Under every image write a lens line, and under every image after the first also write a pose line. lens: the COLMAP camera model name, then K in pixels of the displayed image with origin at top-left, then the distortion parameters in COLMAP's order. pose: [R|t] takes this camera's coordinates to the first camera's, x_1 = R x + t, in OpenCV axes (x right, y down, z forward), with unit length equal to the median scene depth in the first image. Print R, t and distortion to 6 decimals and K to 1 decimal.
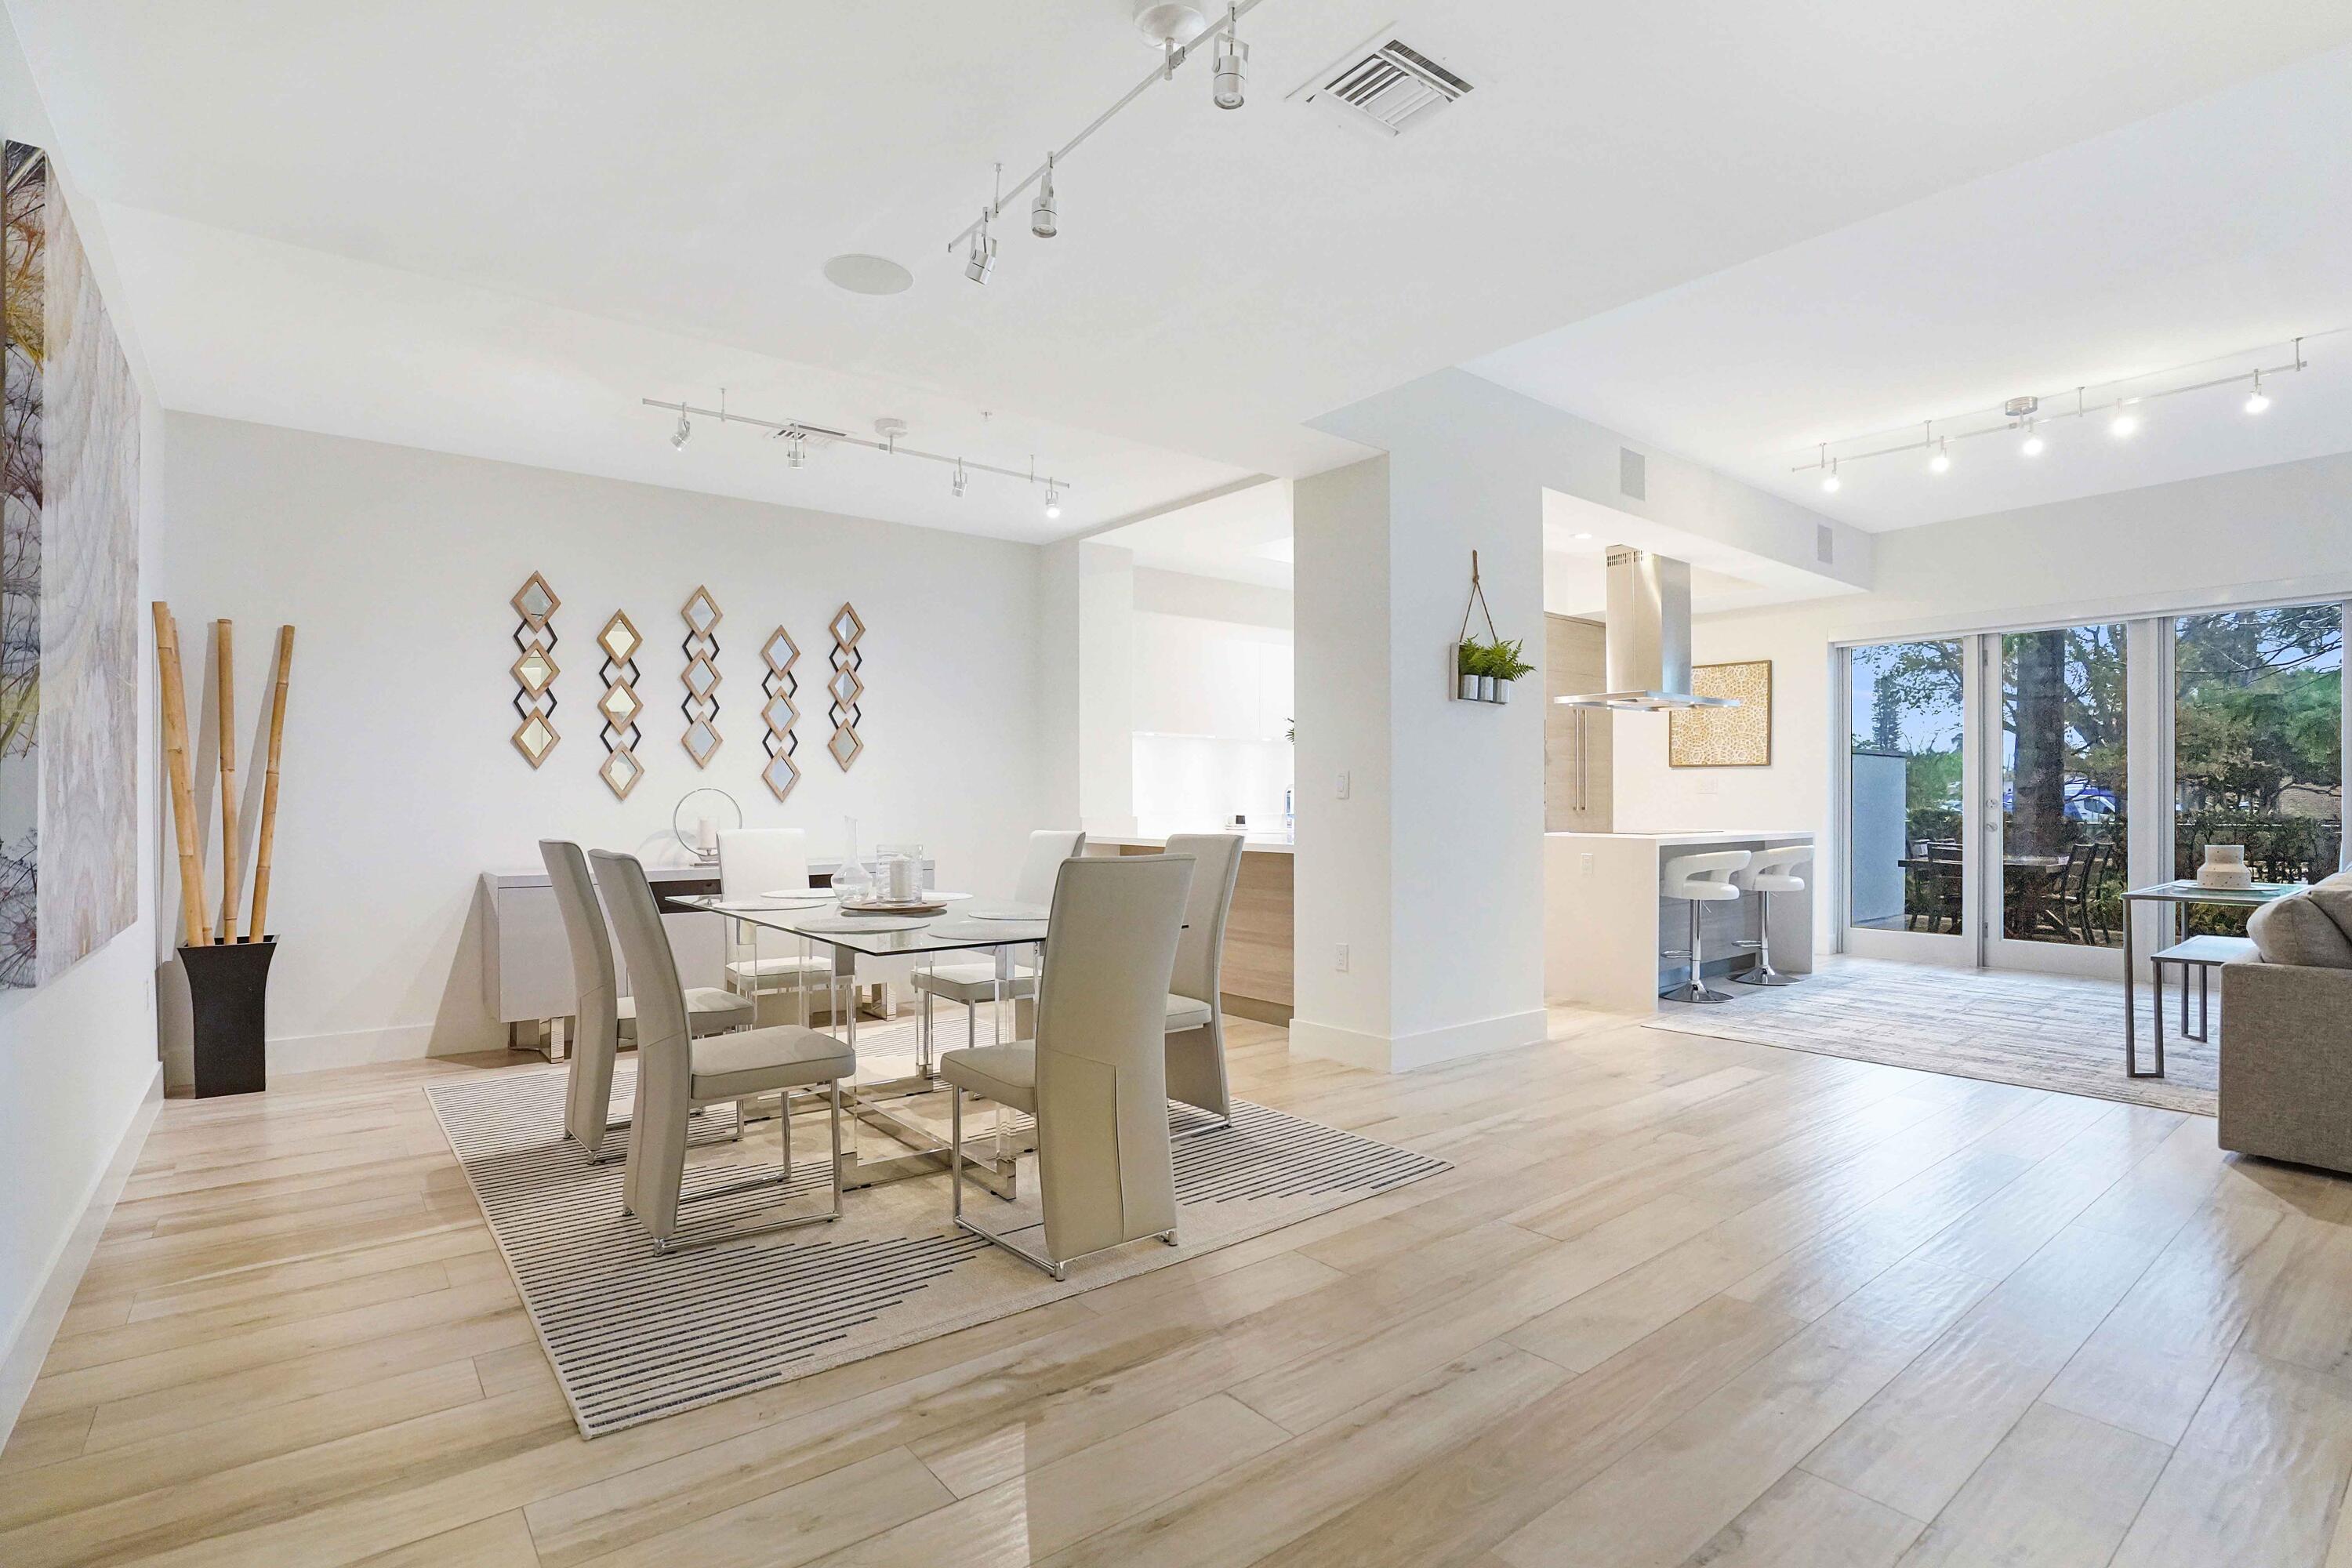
lens RADIAL K [[1126.2, 0, 1186.8], [0, 1126.2, 790.3], [0, 0, 1]] dist [-0.037806, 0.003023]
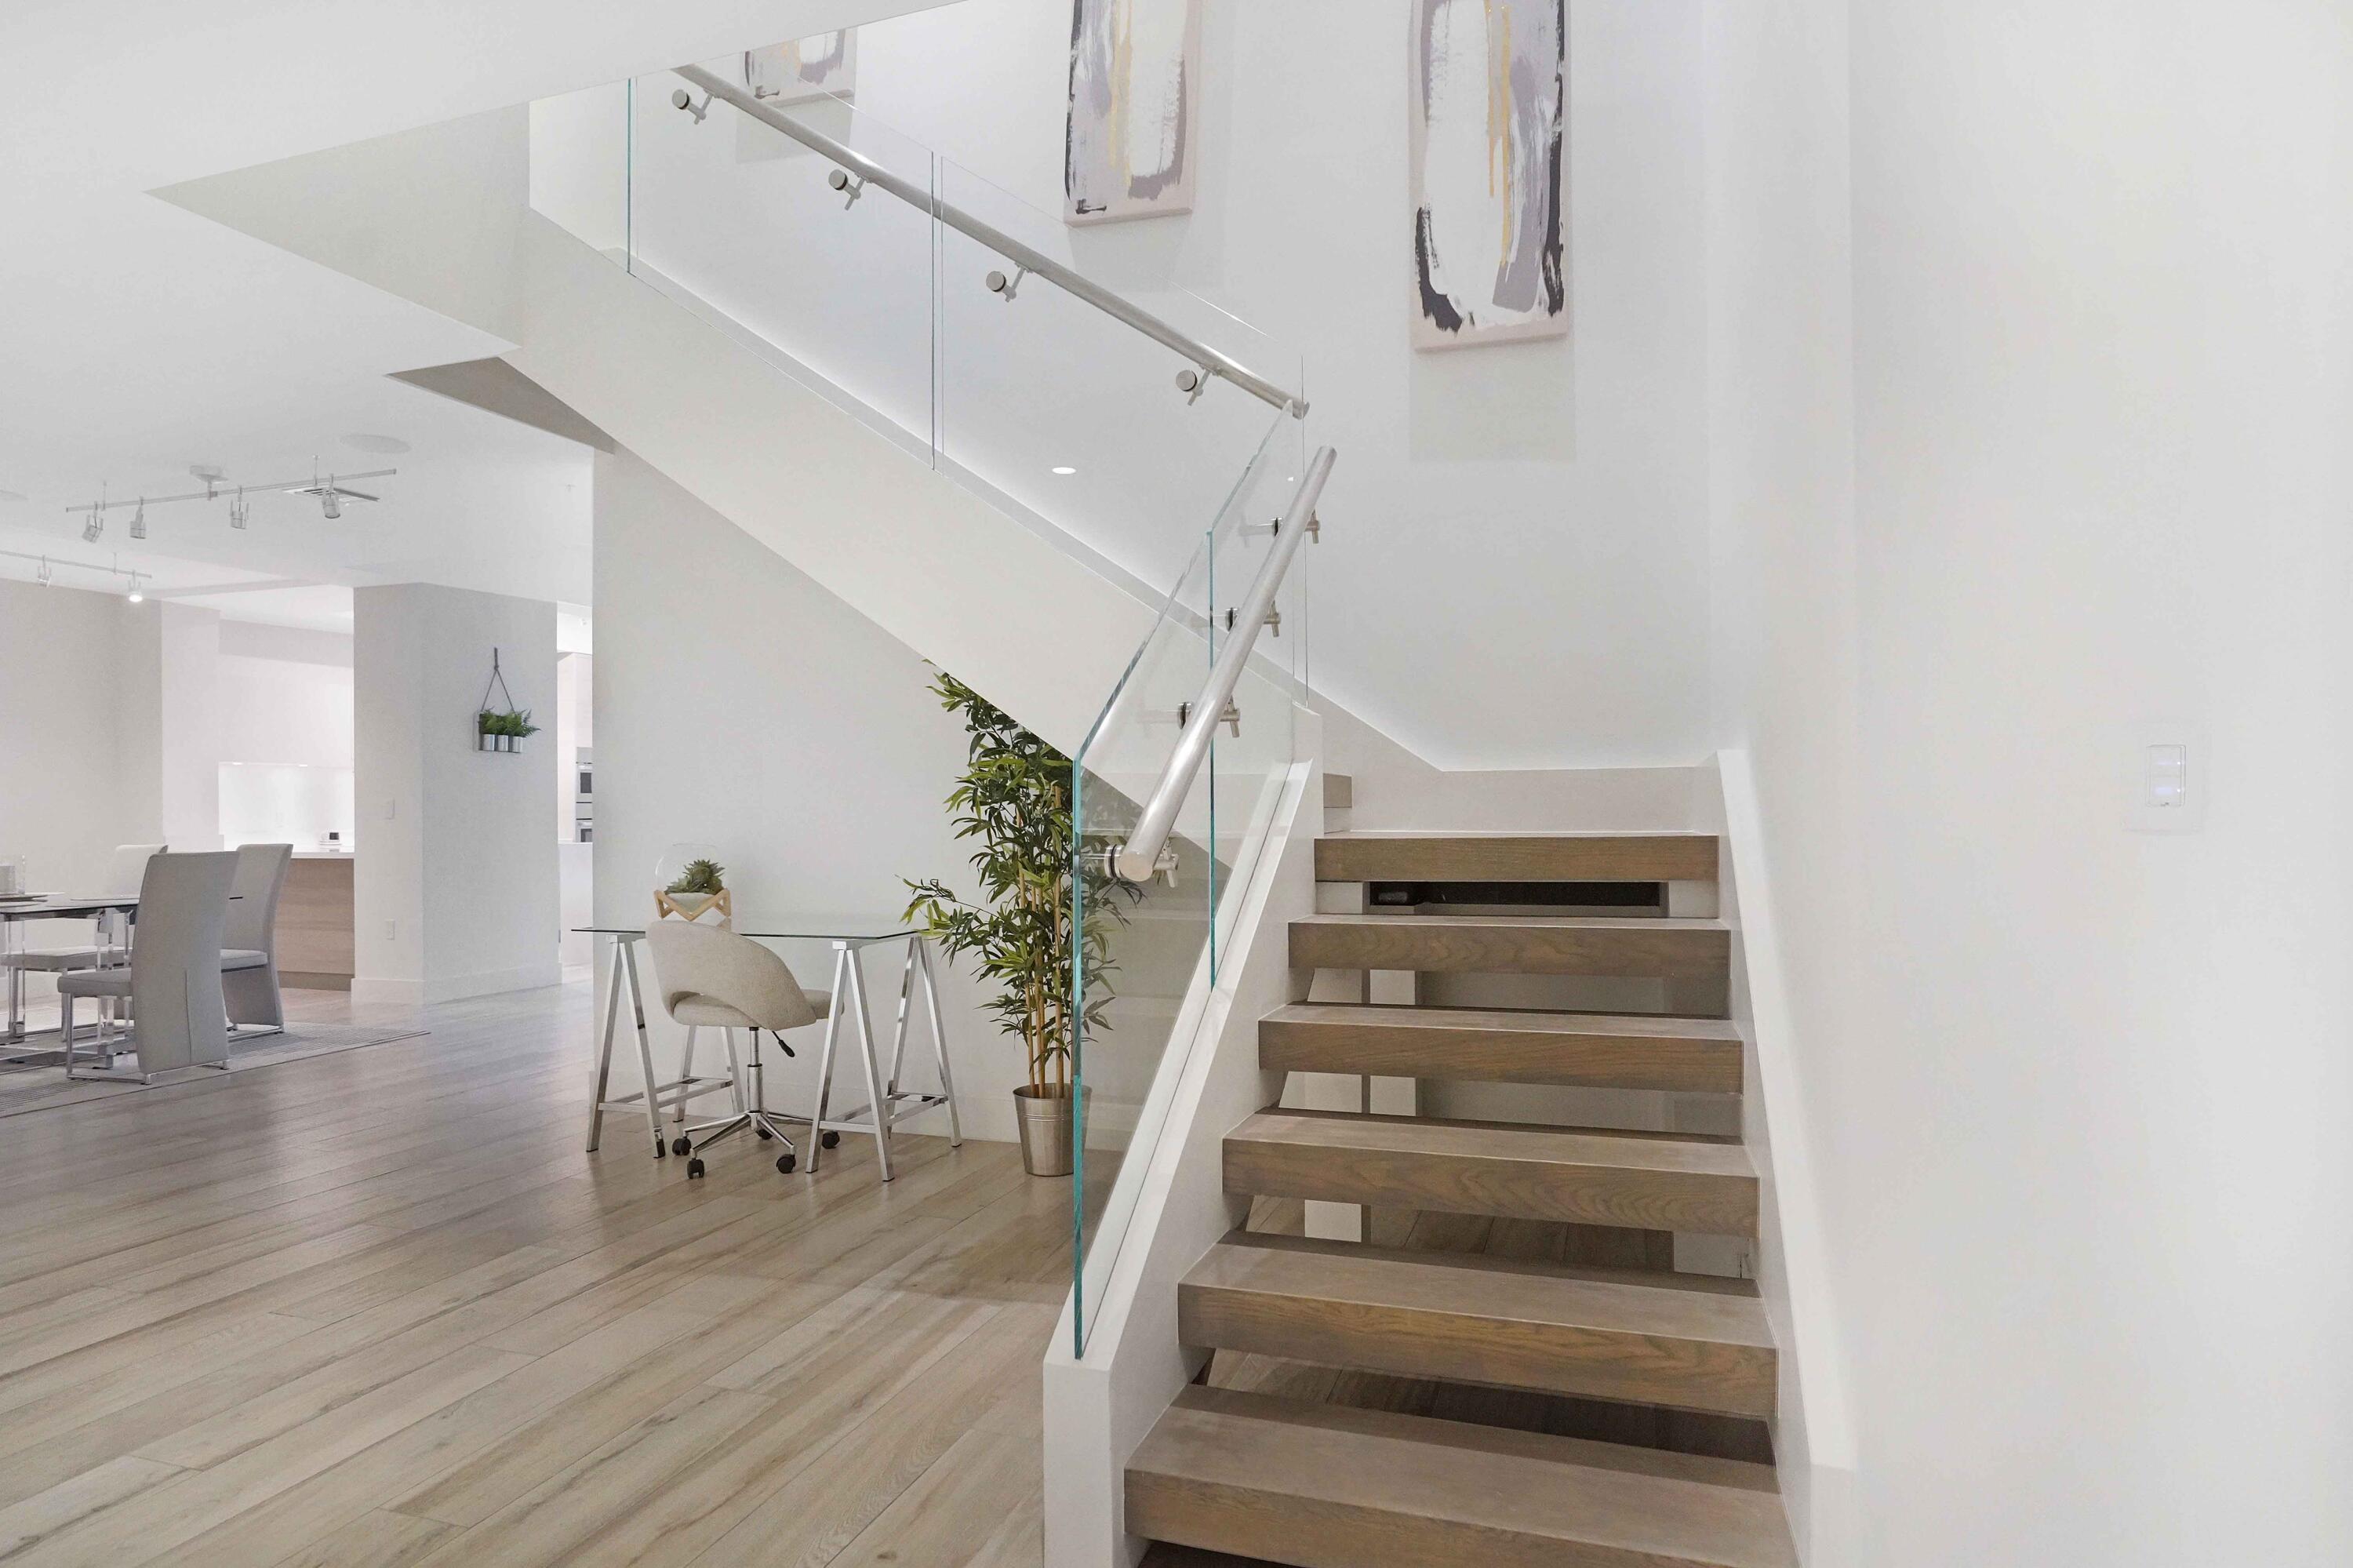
lens RADIAL K [[1369.6, 0, 1175.9], [0, 1369.6, 775.1], [0, 0, 1]] dist [-0.016293, 0.012044]
pose [[0.855210, 0.005073, 0.518257, 0.094113], [0.003759, 0.999865, -0.015990, -0.016417], [-0.518269, 0.015623, 0.855075, -0.960915]]
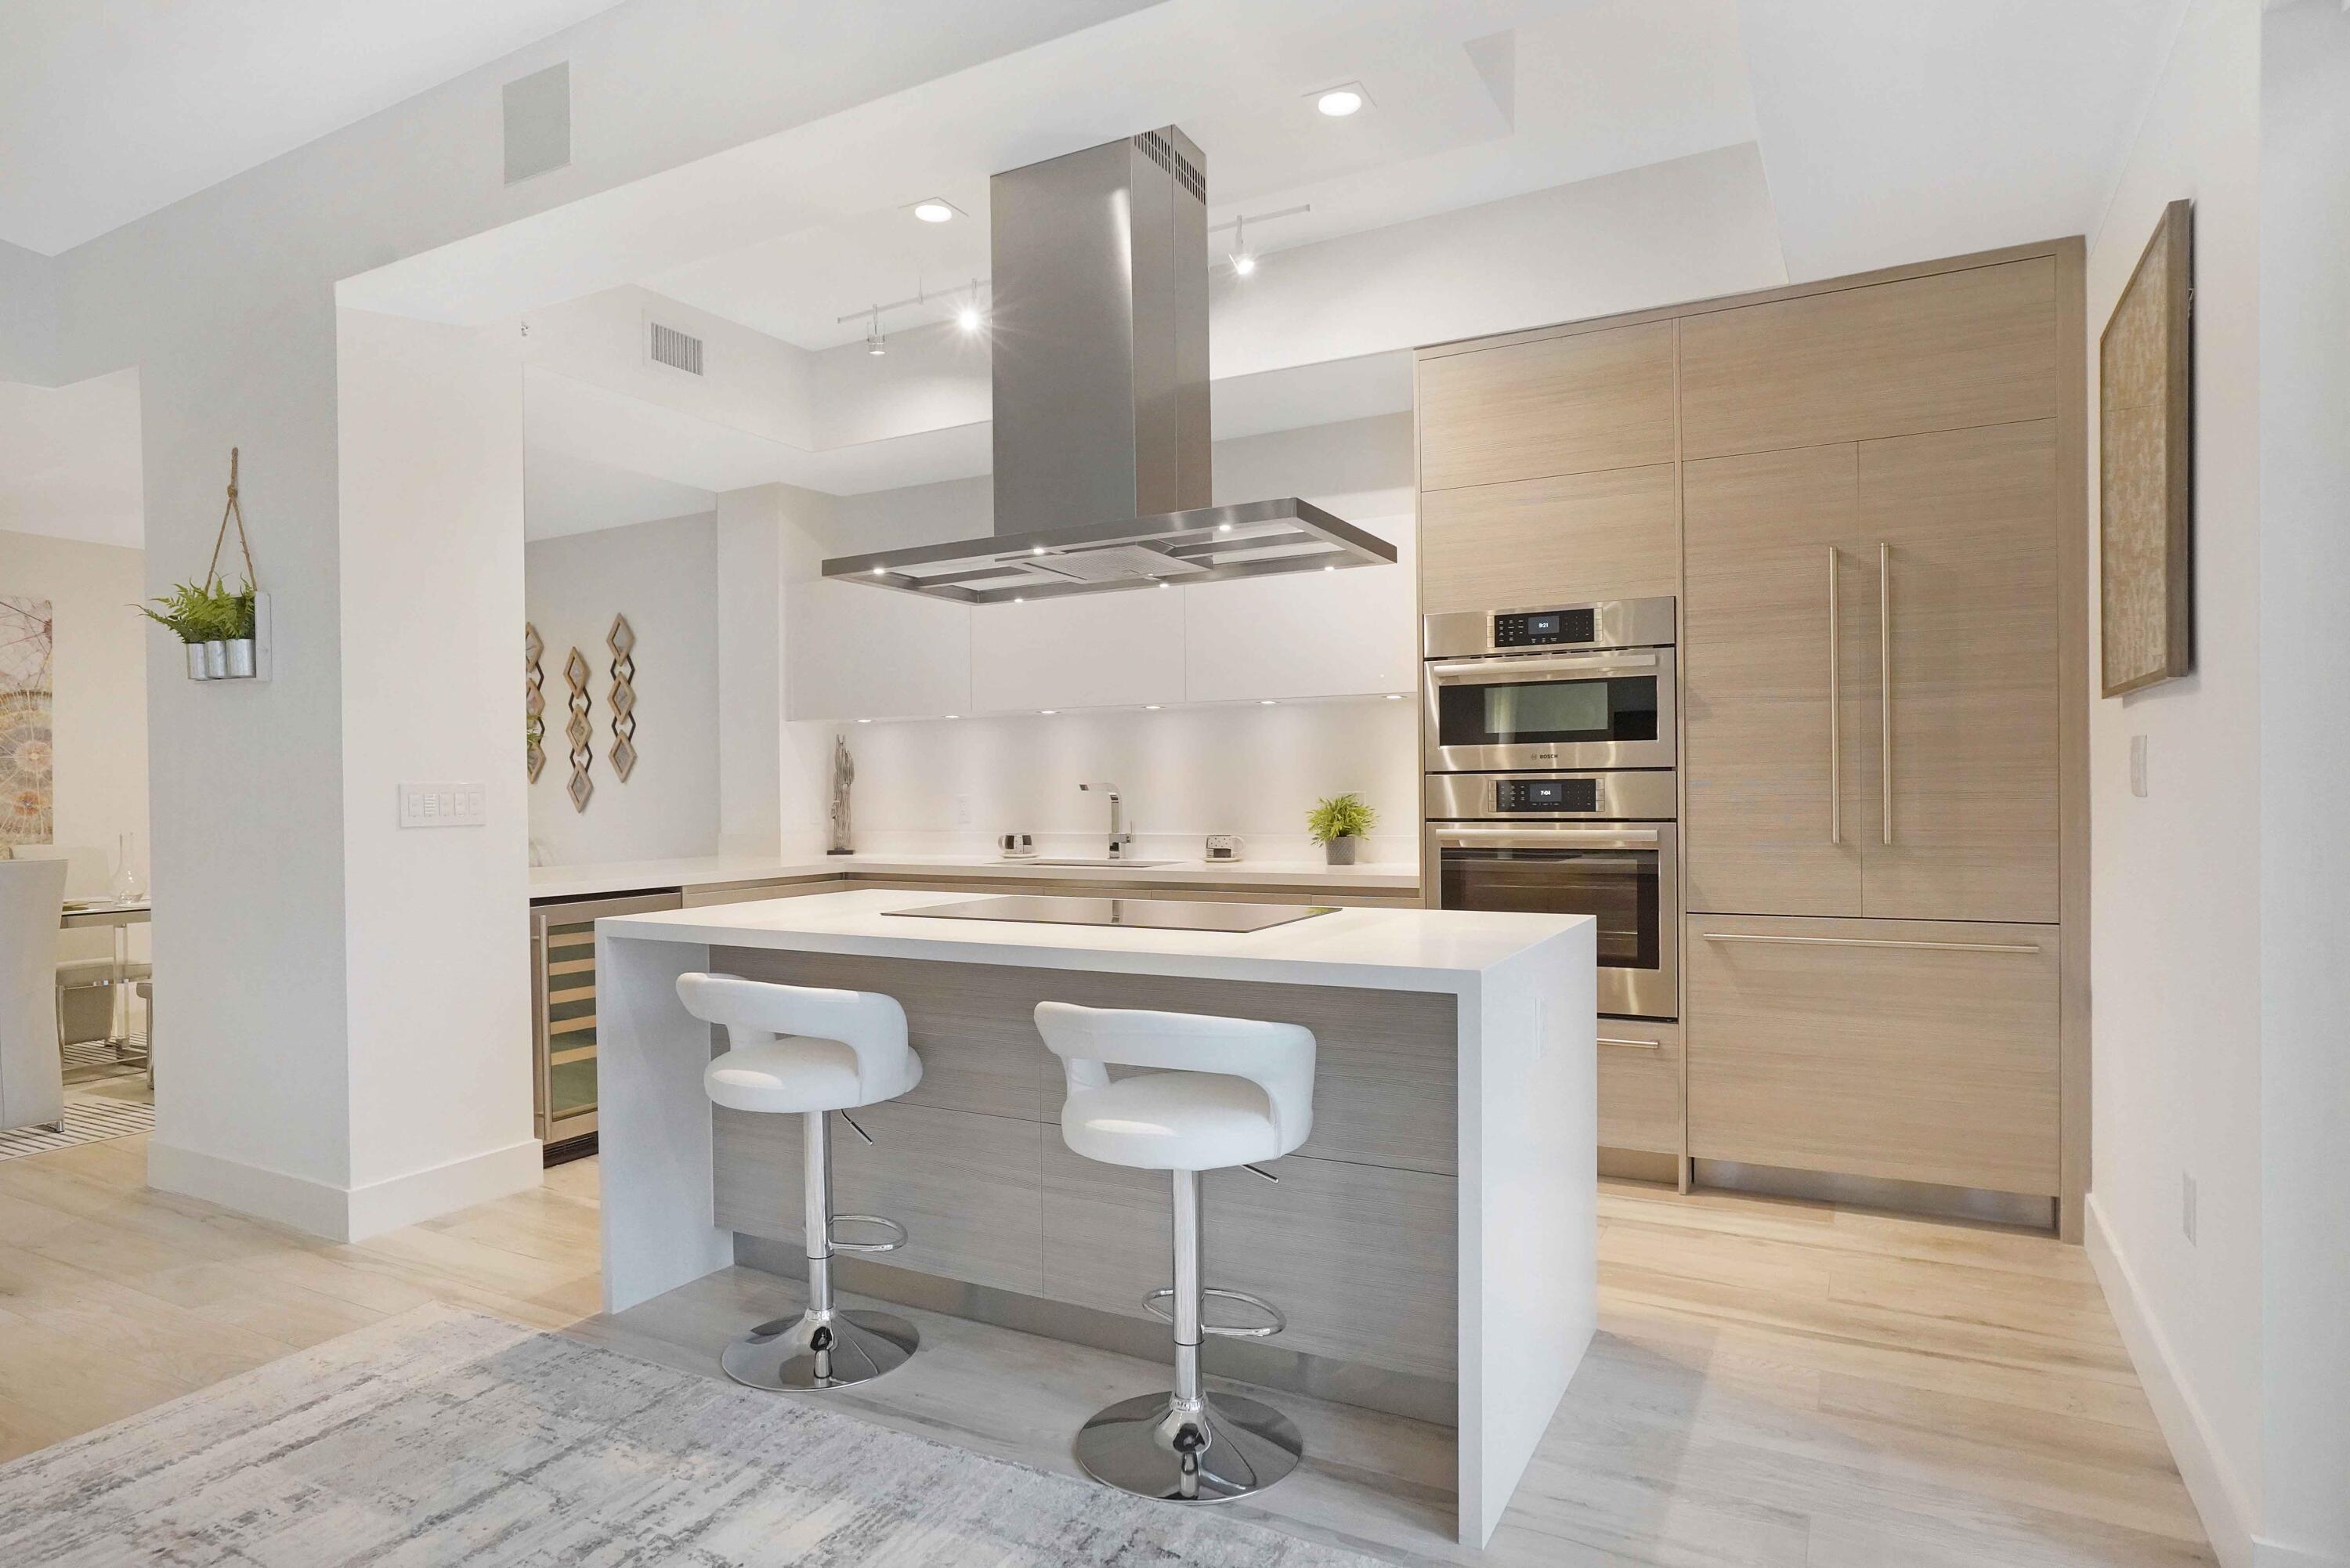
lens RADIAL K [[1367.7, 0, 1166.0], [0, 1367.7, 796.0], [0, 0, 1]] dist [-0.016293, 0.012044]
pose [[0.374792, 0.001208, -0.927108, 1.183082], [0.018260, 0.999796, 0.008685, -0.008592], [0.926929, -0.020184, 0.374693, 1.191992]]
